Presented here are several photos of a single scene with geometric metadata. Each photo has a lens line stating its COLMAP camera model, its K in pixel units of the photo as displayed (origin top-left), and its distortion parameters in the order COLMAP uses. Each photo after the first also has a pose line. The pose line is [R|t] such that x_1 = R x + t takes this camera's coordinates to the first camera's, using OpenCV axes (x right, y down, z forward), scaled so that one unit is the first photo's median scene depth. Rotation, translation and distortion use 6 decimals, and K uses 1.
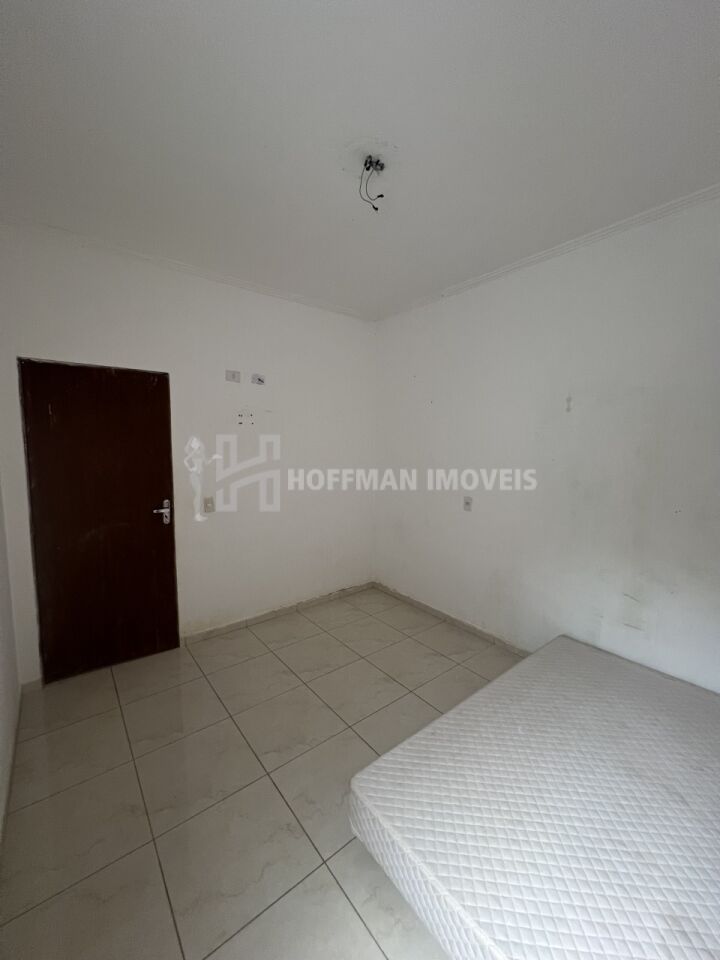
lens RADIAL K [[383.5, 0, 359.0], [0, 383.5, 481.3], [0, 0, 1]] dist [-0.000645, -0.000138]
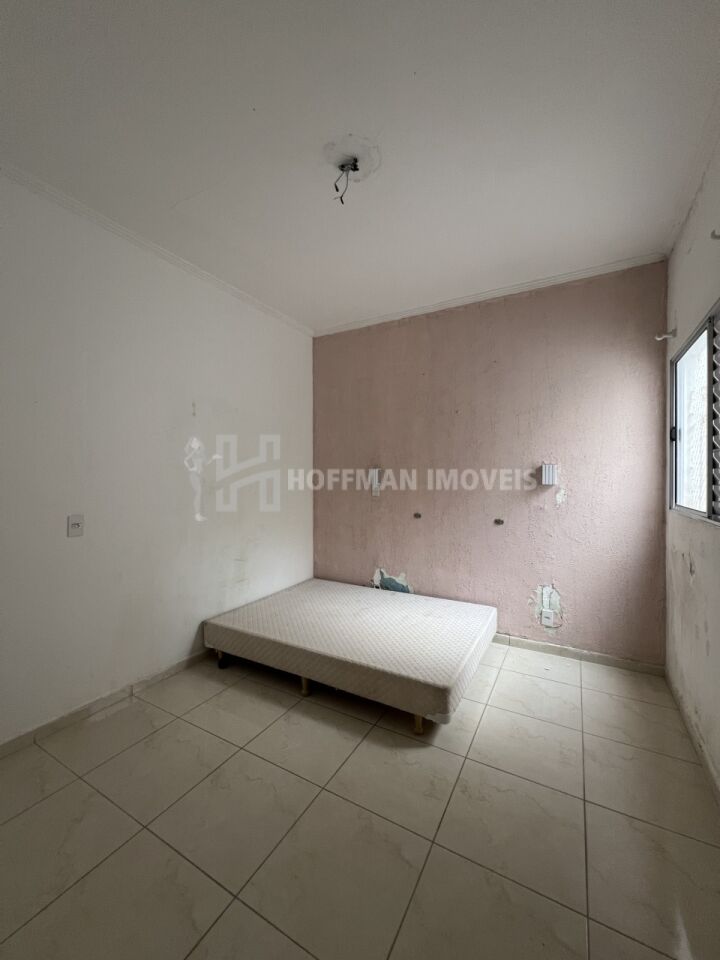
lens RADIAL K [[383.5, 0, 359.0], [0, 383.5, 481.3], [0, 0, 1]] dist [-0.000645, -0.000138]
pose [[-0.374719, -0.016891, 0.926985, -0.653265], [0.090523, 0.994390, 0.054711, -0.012562], [-0.922709, 0.104415, -0.371088, 0.992365]]
